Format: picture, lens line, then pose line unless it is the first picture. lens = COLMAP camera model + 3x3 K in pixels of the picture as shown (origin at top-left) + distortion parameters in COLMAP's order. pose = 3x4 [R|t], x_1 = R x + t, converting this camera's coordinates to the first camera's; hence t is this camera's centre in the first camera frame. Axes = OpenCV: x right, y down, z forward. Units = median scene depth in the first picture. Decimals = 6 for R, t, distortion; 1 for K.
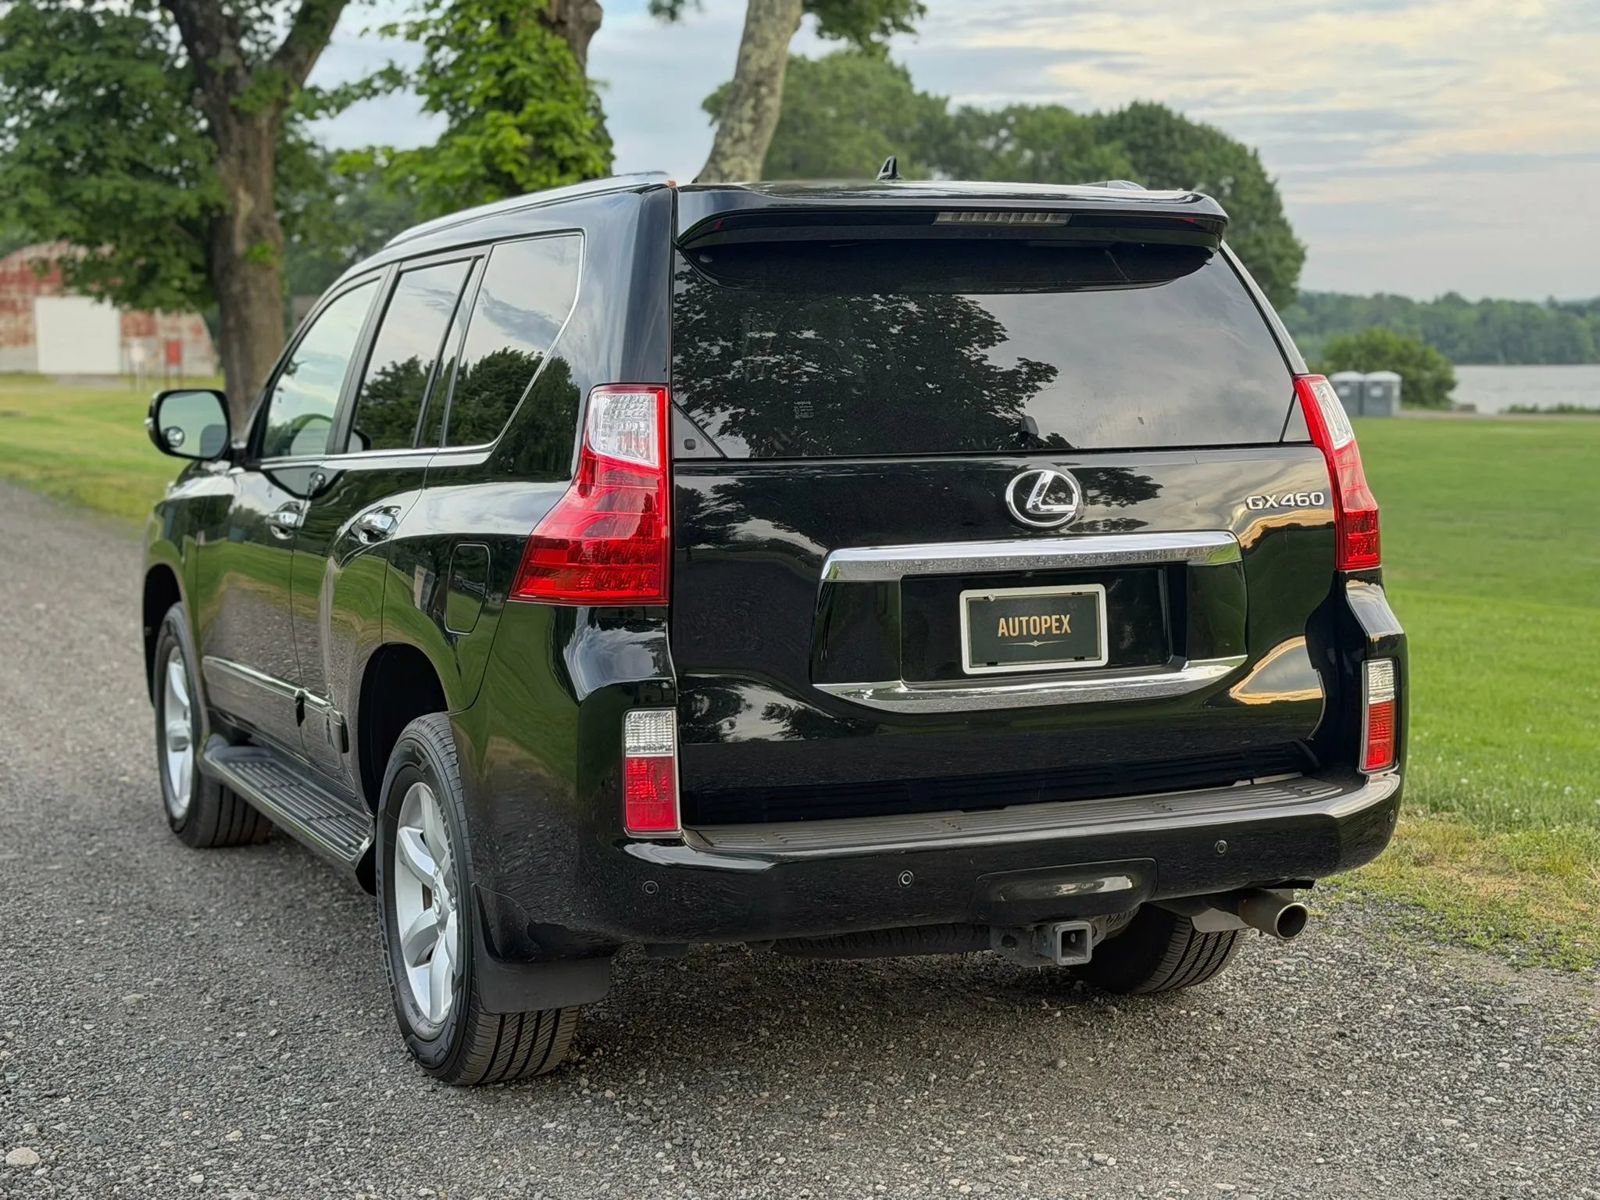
lens RADIAL K [[2391.0, 0, 797.8], [0, 2391.0, 597.2], [0, 0, 1]] dist [0.096078, 0.015743]
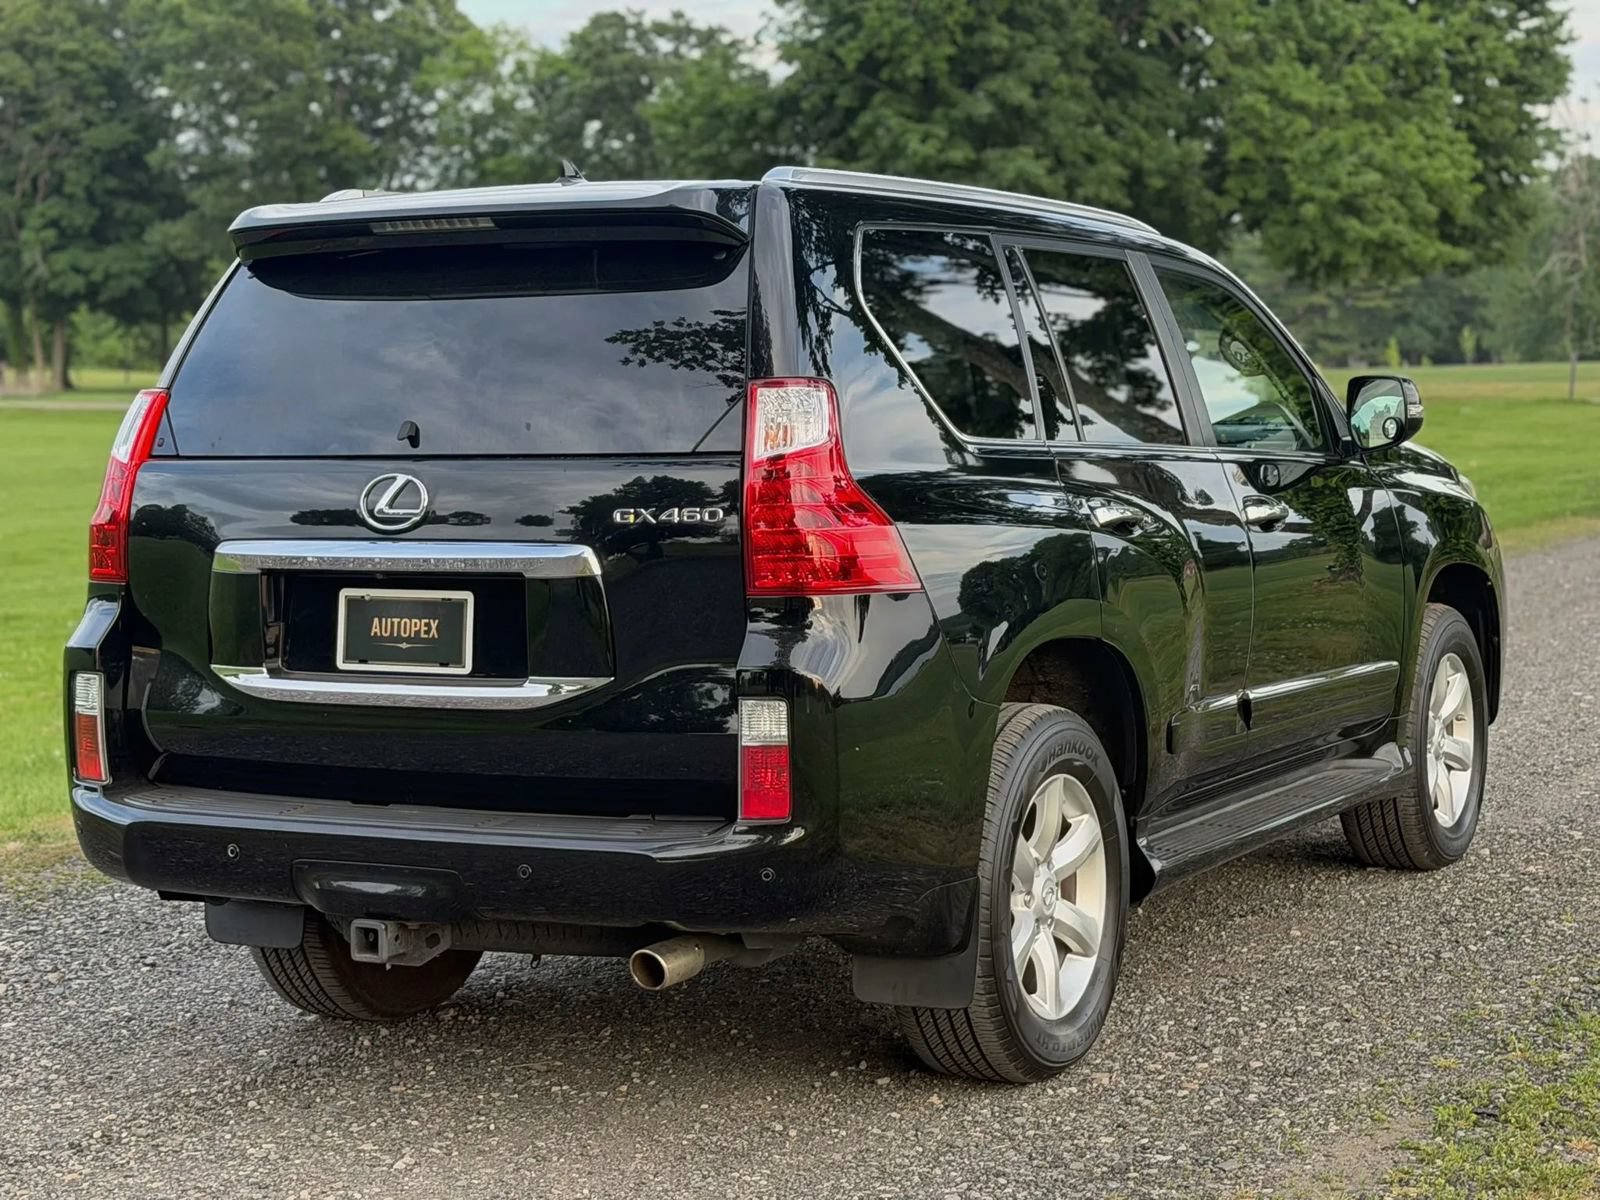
lens RADIAL K [[2955.7, 0, 797.5], [0, 2955.7, 598.1], [0, 0, 1]] dist [0.147854, 0.010124]
pose [[0.617229, 0.057430, -0.784685, 1.168182], [-0.058577, 0.997919, 0.026960, -0.043580], [0.784600, 0.029324, 0.619308, 0.348968]]
